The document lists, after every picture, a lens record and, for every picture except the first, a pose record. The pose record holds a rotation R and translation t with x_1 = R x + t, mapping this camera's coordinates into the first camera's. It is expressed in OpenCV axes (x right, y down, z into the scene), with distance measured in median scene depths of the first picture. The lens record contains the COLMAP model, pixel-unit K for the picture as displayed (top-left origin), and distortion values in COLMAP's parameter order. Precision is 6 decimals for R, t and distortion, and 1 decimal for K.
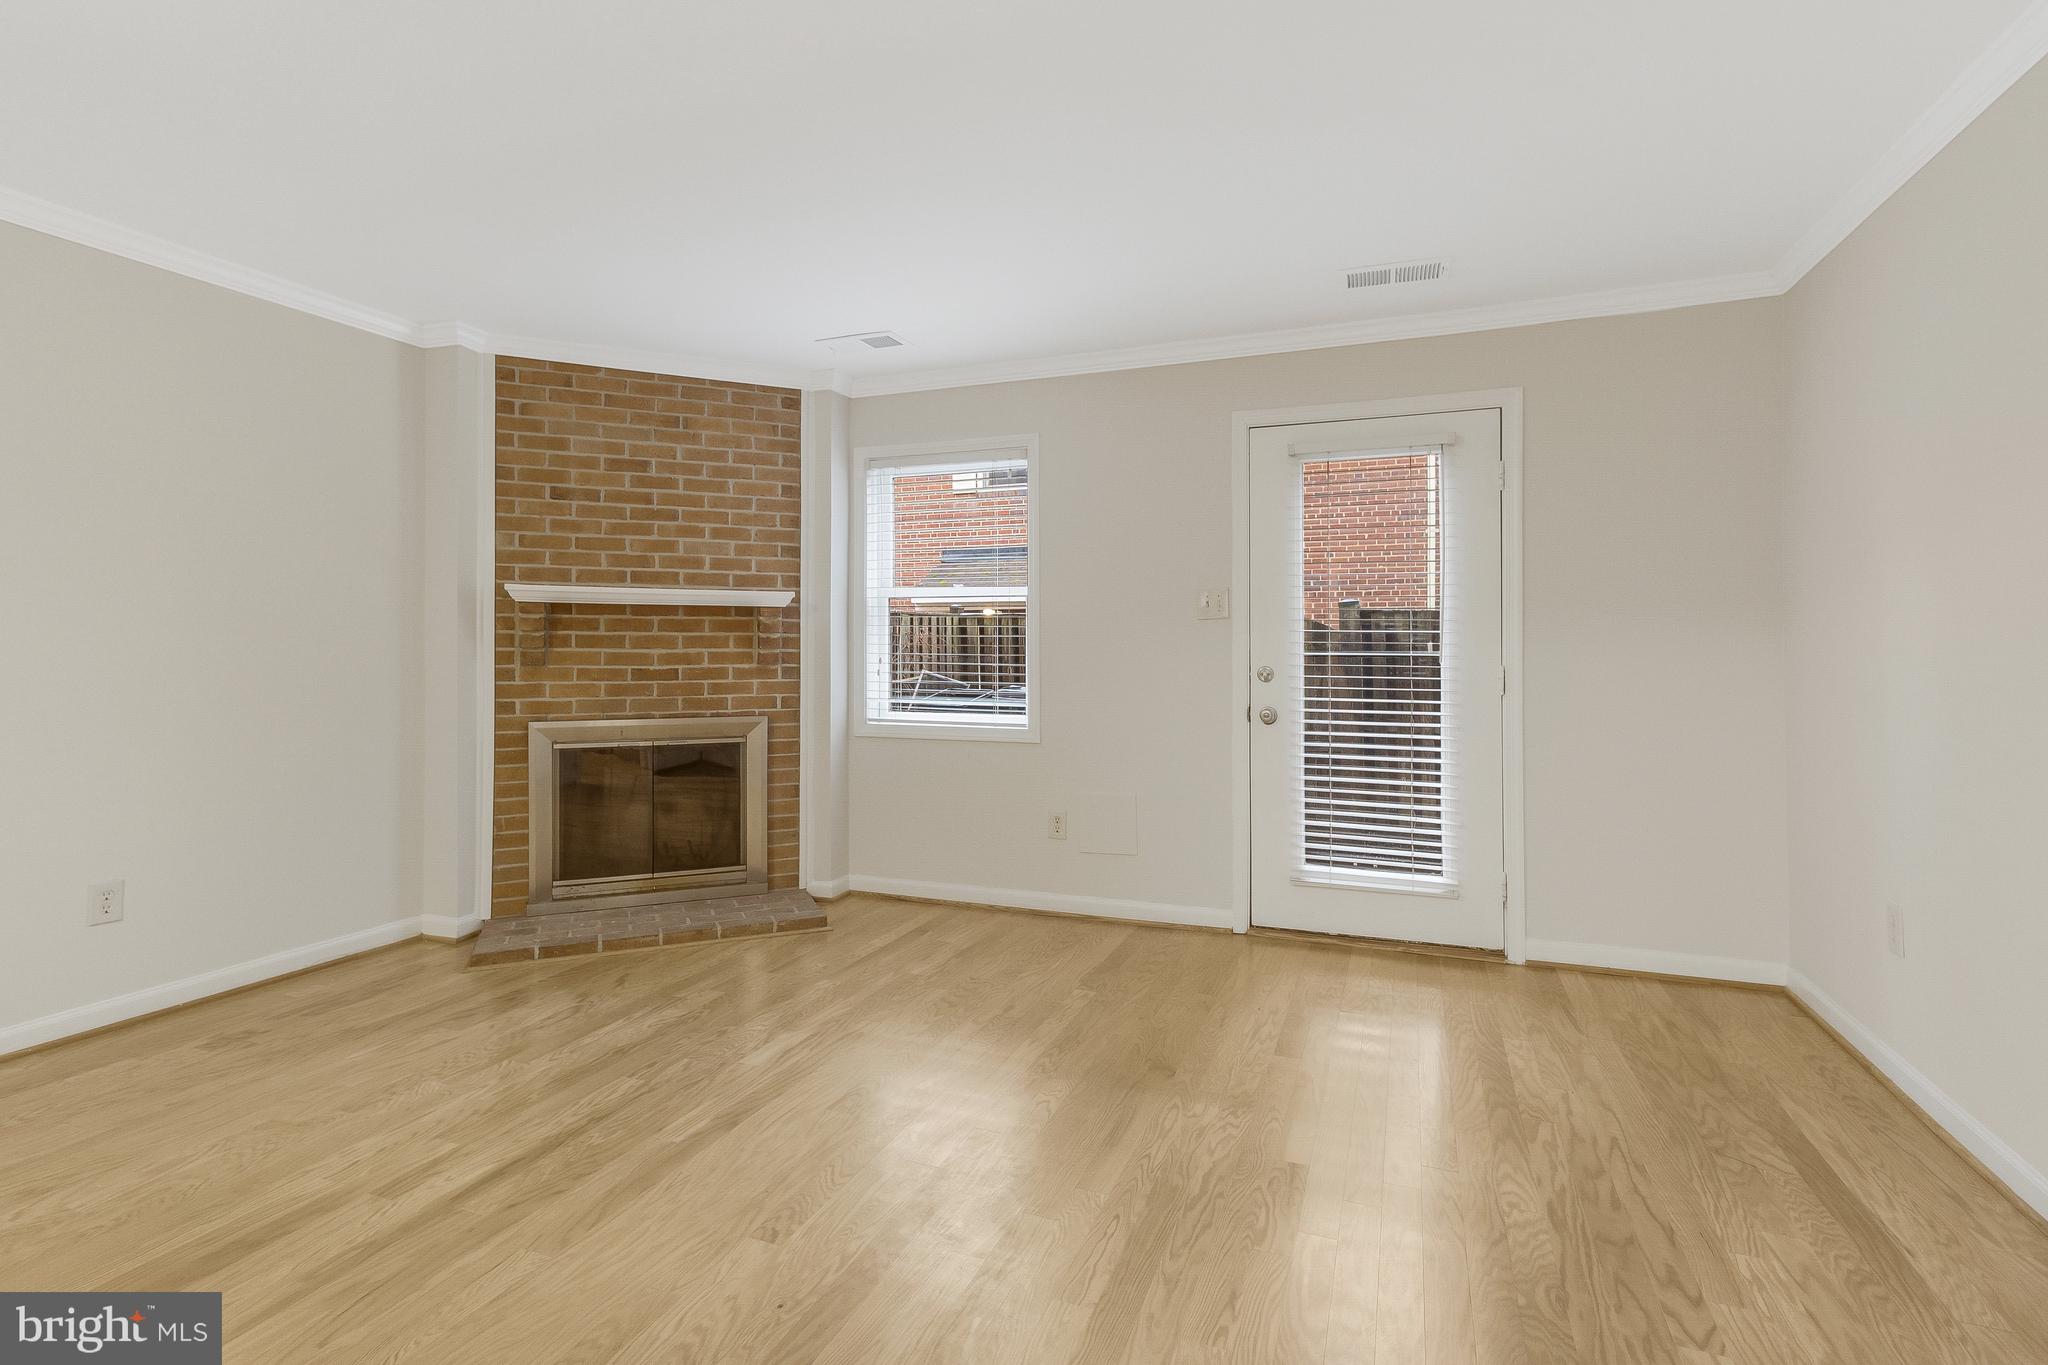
lens RADIAL K [[964.0, 0, 1029.3], [0, 964.0, 638.5], [0, 0, 1]] dist [0.000539, 0.000068]
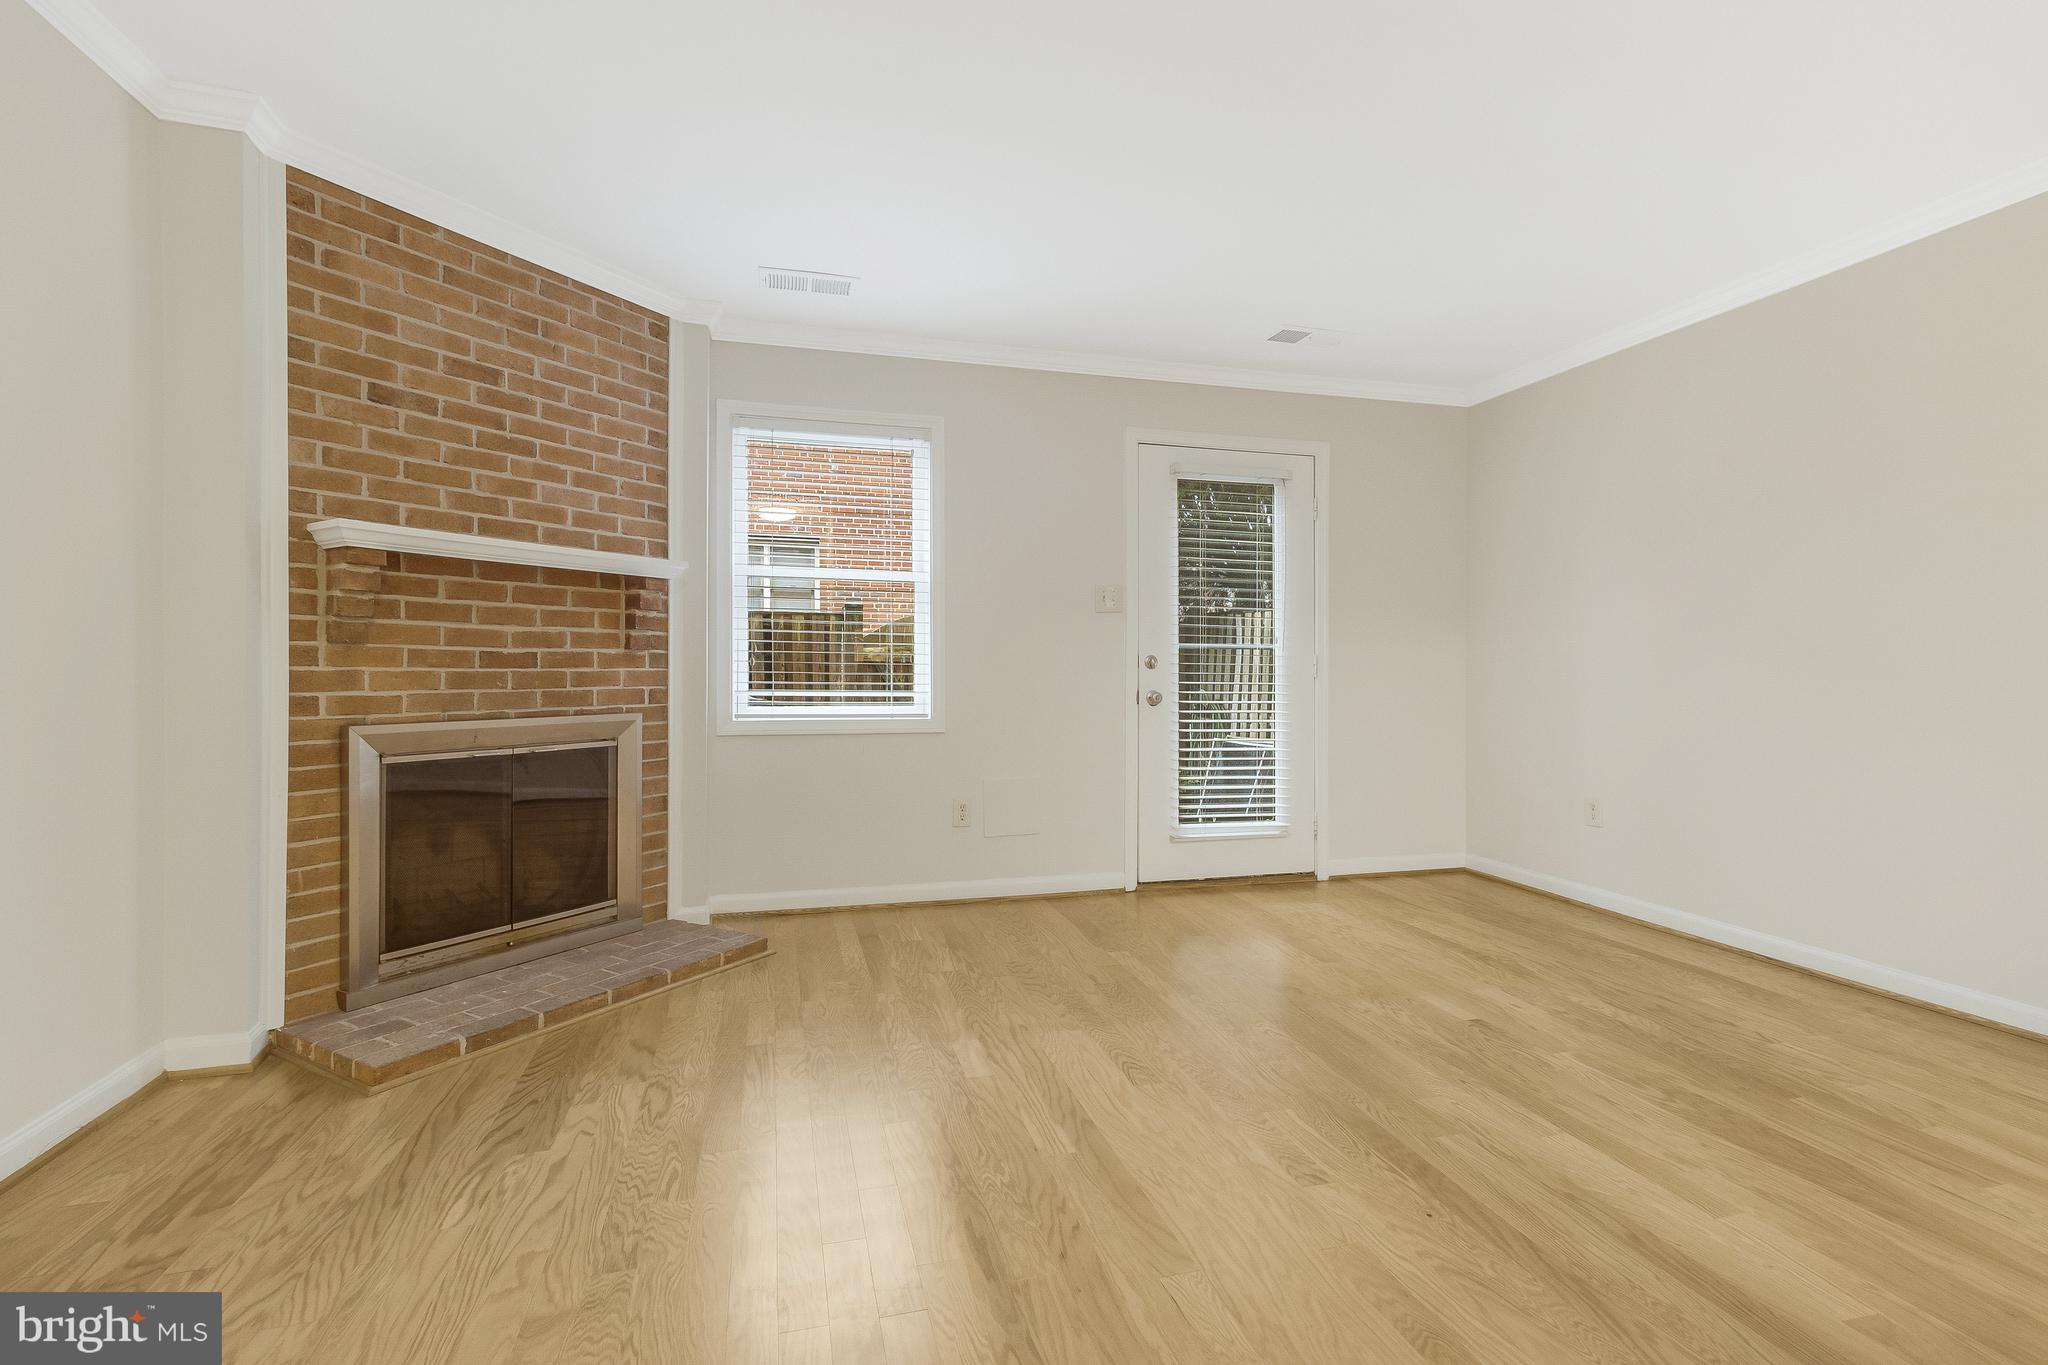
lens RADIAL K [[942.0, 0, 1024.9], [0, 942.0, 675.2], [0, 0, 1]] dist [-0.000427, -0.000097]
pose [[0.807129, -0.002106, 0.590371, -0.506100], [-0.010668, 0.999778, 0.018151, 0.032430], [-0.590279, -0.020949, 0.806928, 0.177820]]
